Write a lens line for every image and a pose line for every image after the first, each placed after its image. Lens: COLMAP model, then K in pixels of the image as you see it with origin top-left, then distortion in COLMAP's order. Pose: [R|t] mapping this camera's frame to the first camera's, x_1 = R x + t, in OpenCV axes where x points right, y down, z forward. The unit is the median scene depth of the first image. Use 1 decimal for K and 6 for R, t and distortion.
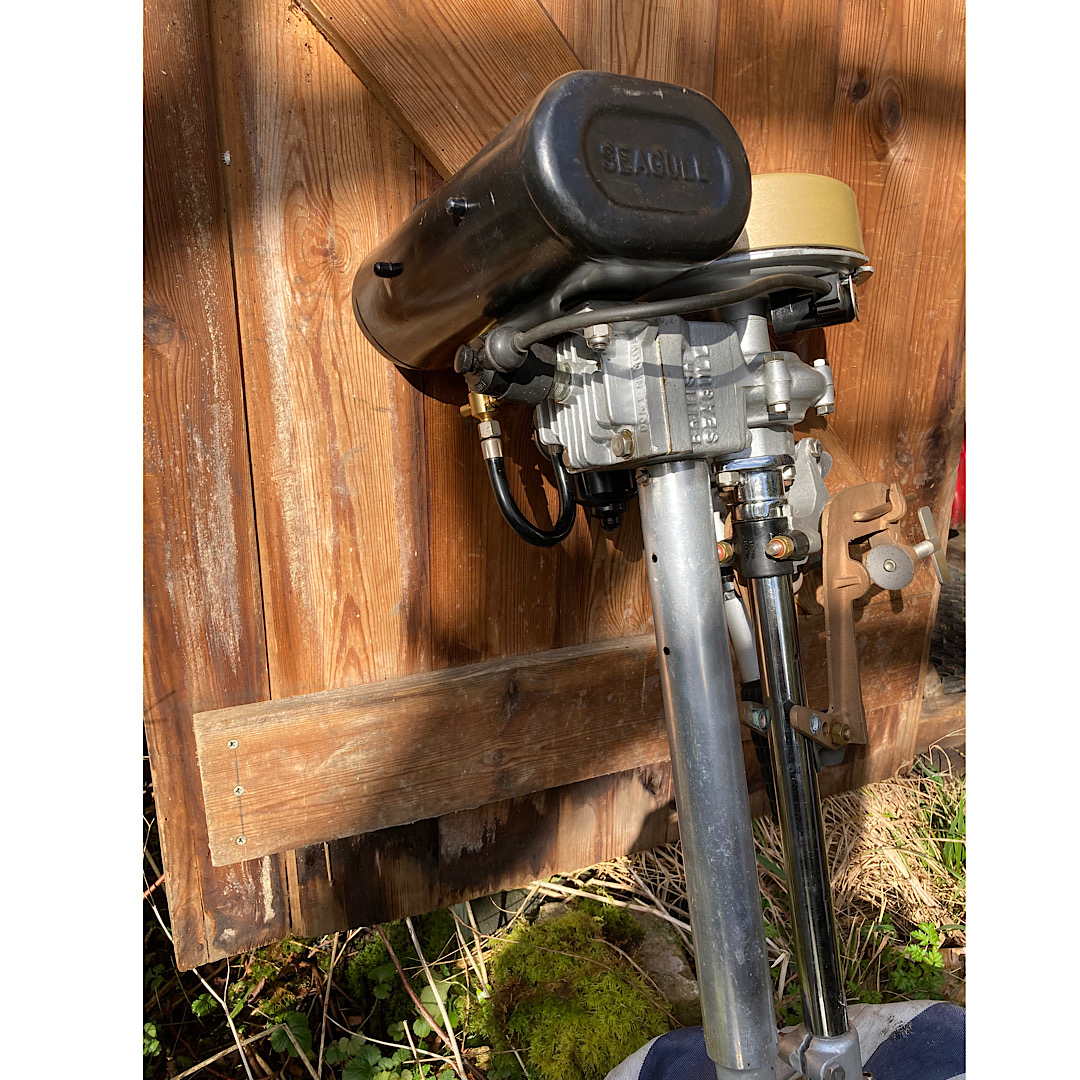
lens RADIAL K [[914.5, 0, 540.0], [0, 914.5, 540.0], [0, 0, 1]] dist [0.005020, 0.010501]
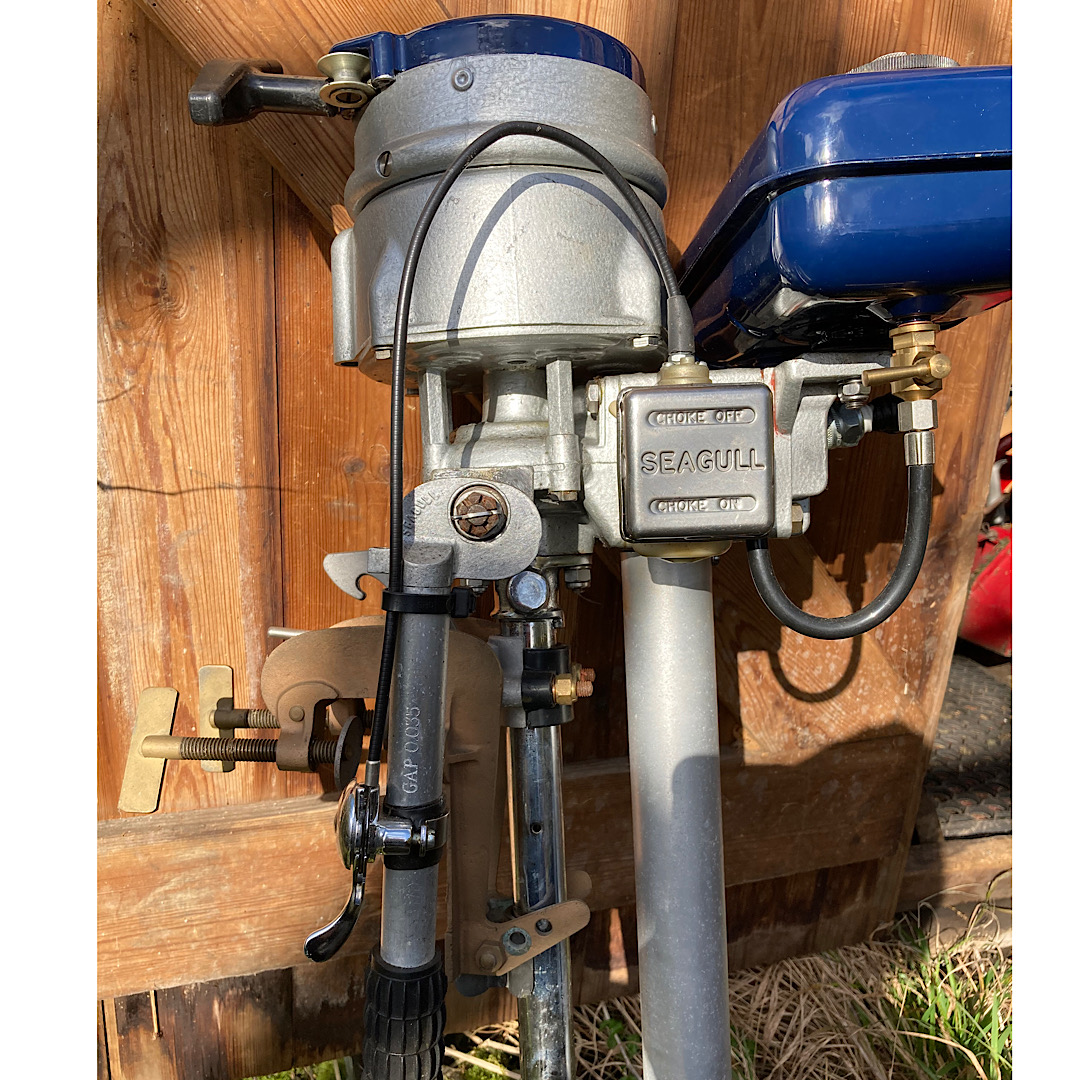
lens RADIAL K [[1026.0, 0, 547.8], [0, 1026.0, 597.9], [0, 0, 1]] dist [-0.054800, 0.122787]
pose [[0.997002, 0.072930, -0.025866, 0.140433], [-0.072274, 0.997060, 0.025459, -0.084771], [0.027647, -0.023514, 0.999341, 0.094500]]
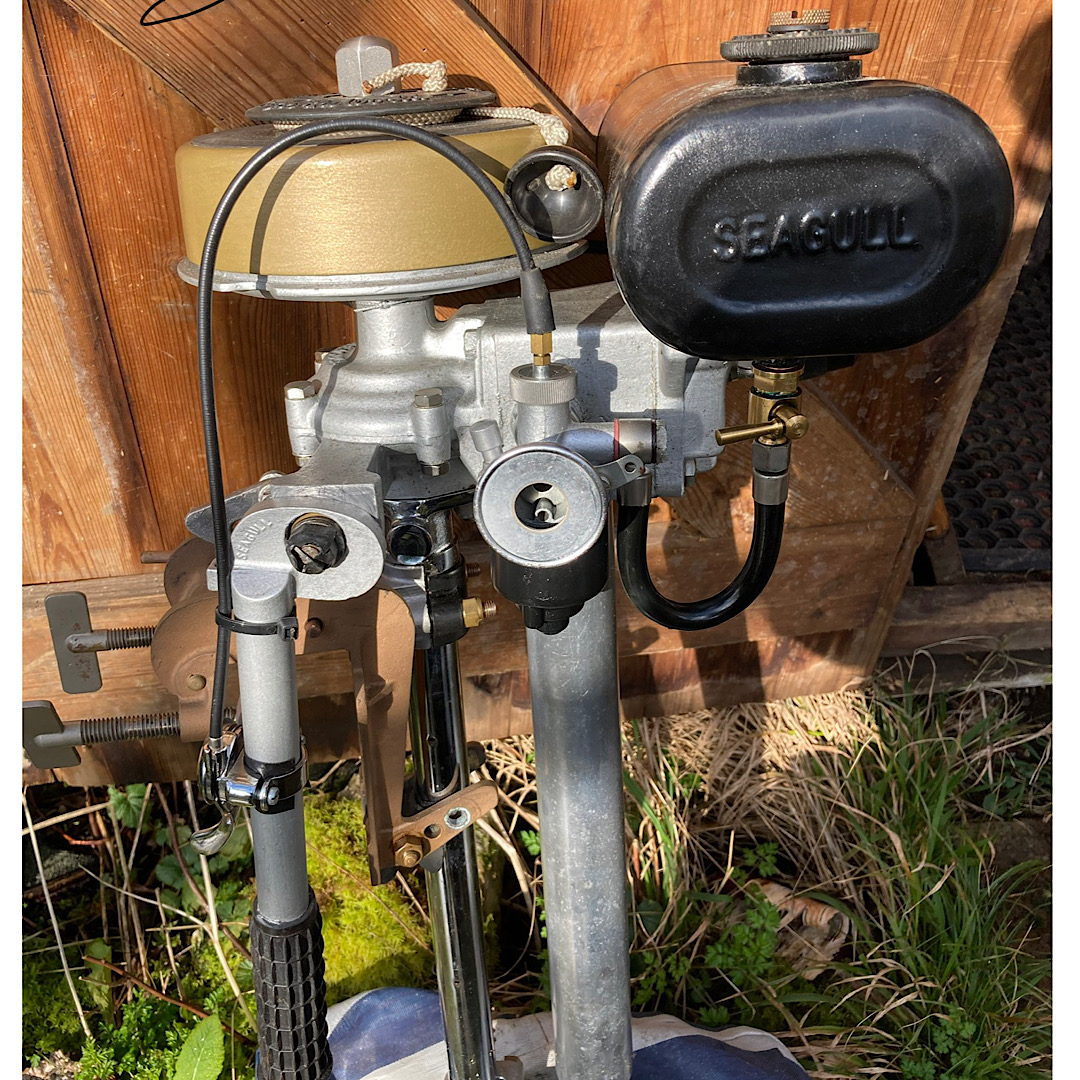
lens RADIAL K [[1149.7, 0, 539.1], [0, 1149.7, 486.1], [0, 0, 1]] dist [-0.002514, -0.018457]
pose [[0.974756, 0.169831, -0.144941, 0.368863], [-0.099210, 0.911018, 0.400255, -0.400215], [0.200020, -0.375772, 0.904869, 0.184235]]
